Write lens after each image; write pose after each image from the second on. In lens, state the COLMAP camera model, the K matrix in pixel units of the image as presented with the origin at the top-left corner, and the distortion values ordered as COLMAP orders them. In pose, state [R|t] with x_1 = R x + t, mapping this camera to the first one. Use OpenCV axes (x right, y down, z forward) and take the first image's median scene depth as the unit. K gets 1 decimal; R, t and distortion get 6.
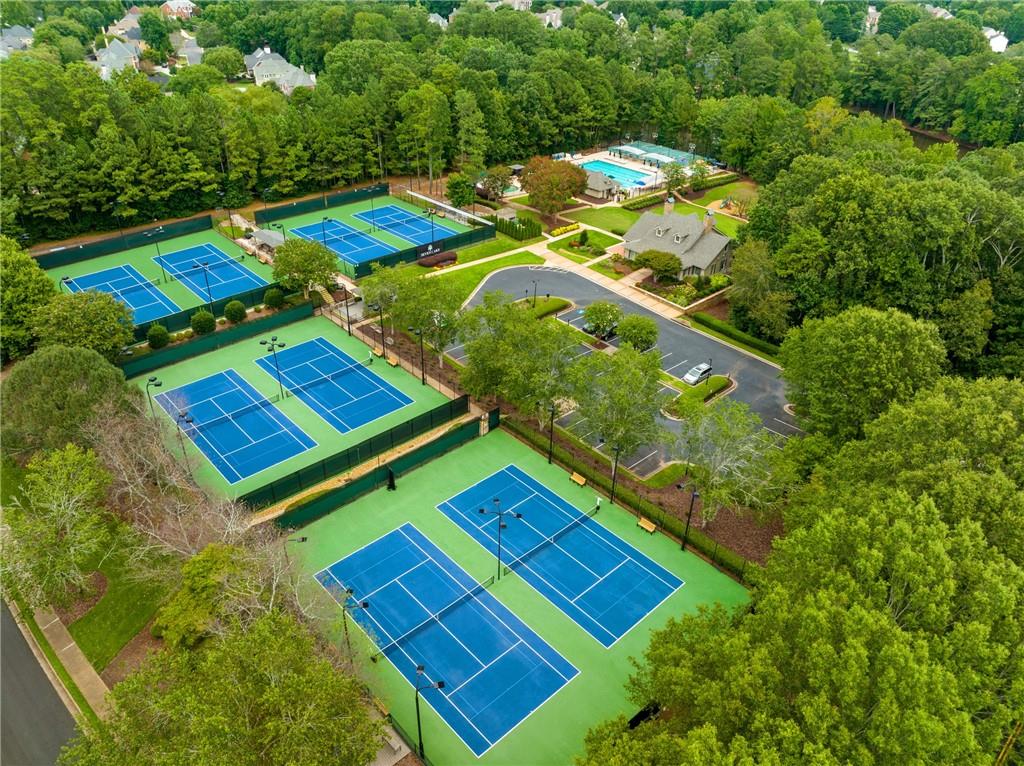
lens RADIAL K [[722.4, 0, 512.0], [0, 722.4, 383.0], [0, 0, 1]] dist [-0.001579, 0.000177]
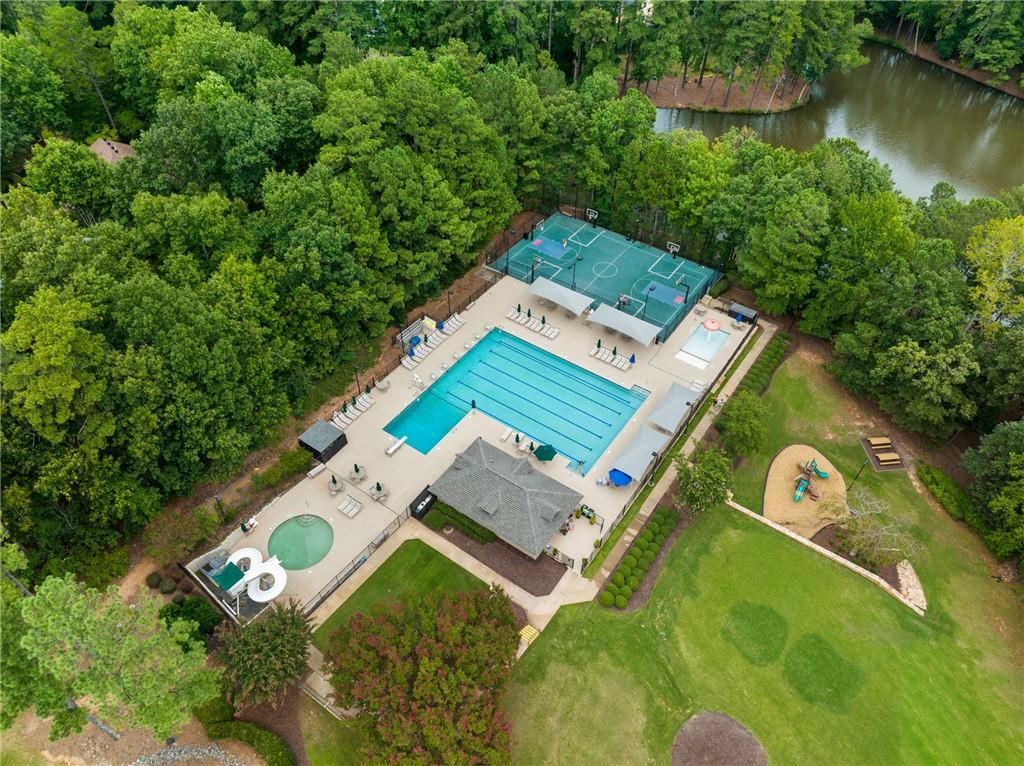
lens RADIAL K [[722.4, 0, 512.0], [0, 722.4, 383.0], [0, 0, 1]] dist [-0.001579, 0.000177]
pose [[0.976238, -0.162063, 0.143858, 0.056698], [0.124886, 0.963279, 0.237690, -0.393028], [-0.177096, -0.214077, 0.960629, 0.551185]]
